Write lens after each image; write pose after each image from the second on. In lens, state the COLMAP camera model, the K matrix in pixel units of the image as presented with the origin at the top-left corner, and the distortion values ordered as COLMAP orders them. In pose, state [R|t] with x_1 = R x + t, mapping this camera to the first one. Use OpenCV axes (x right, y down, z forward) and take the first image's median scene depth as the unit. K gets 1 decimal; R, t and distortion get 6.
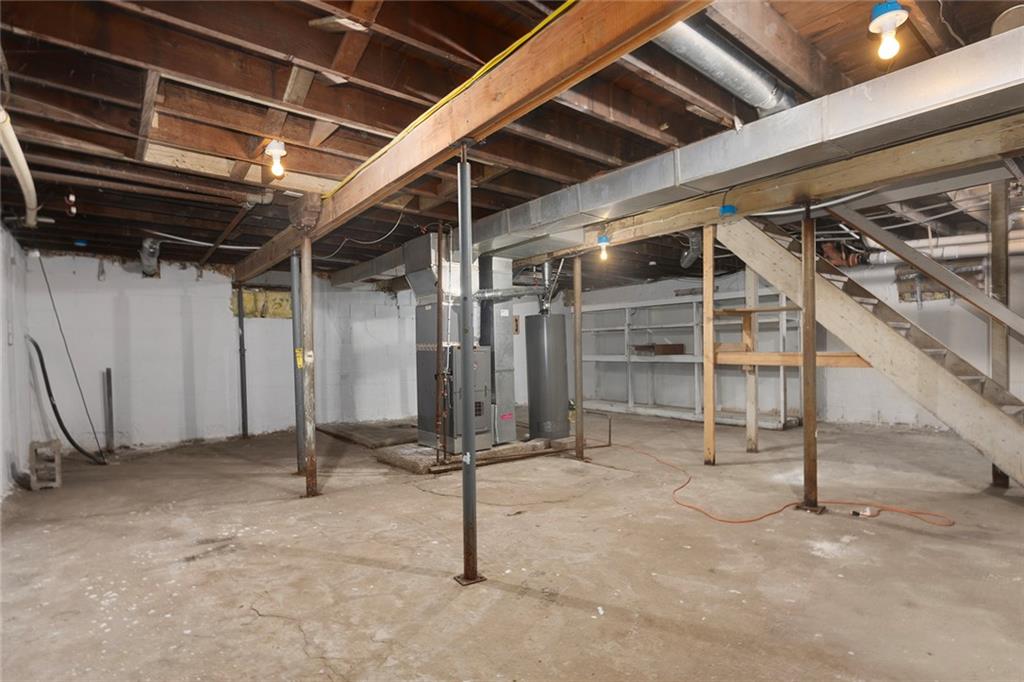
lens RADIAL K [[488.6, 0, 516.7], [0, 488.6, 334.8], [0, 0, 1]] dist [0.002119, 0.000362]
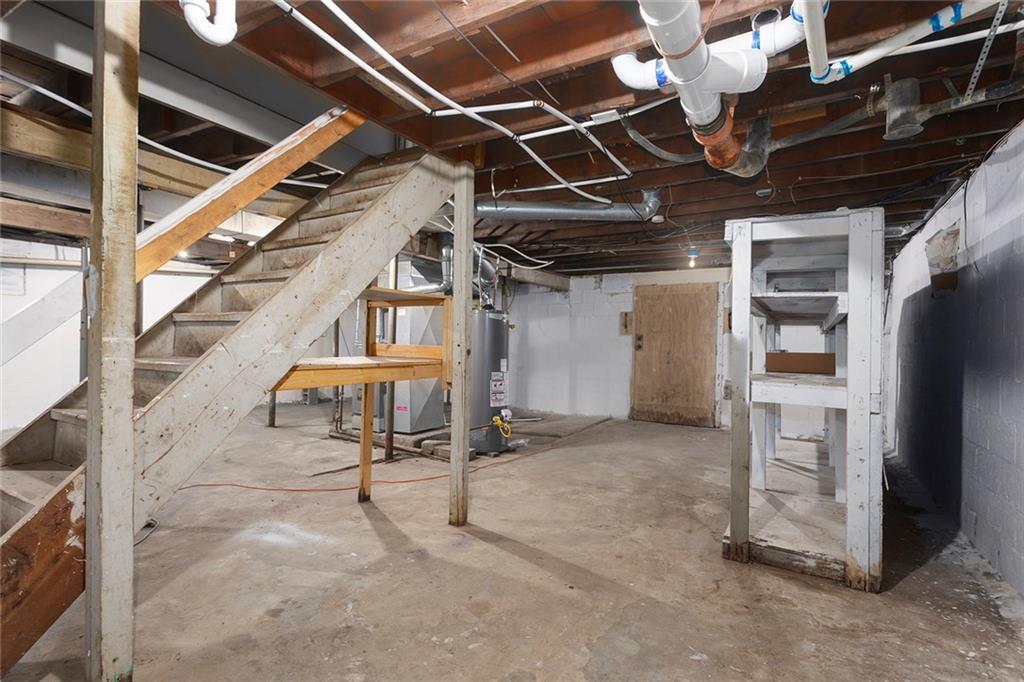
lens RADIAL K [[488.6, 0, 516.7], [0, 488.6, 334.8], [0, 0, 1]] dist [0.002119, 0.000362]
pose [[0.357457, 0.000768, -0.933929, 1.303205], [0.011724, 0.999917, 0.005310, -0.001765], [0.933856, -0.012847, 0.357418, 1.023099]]
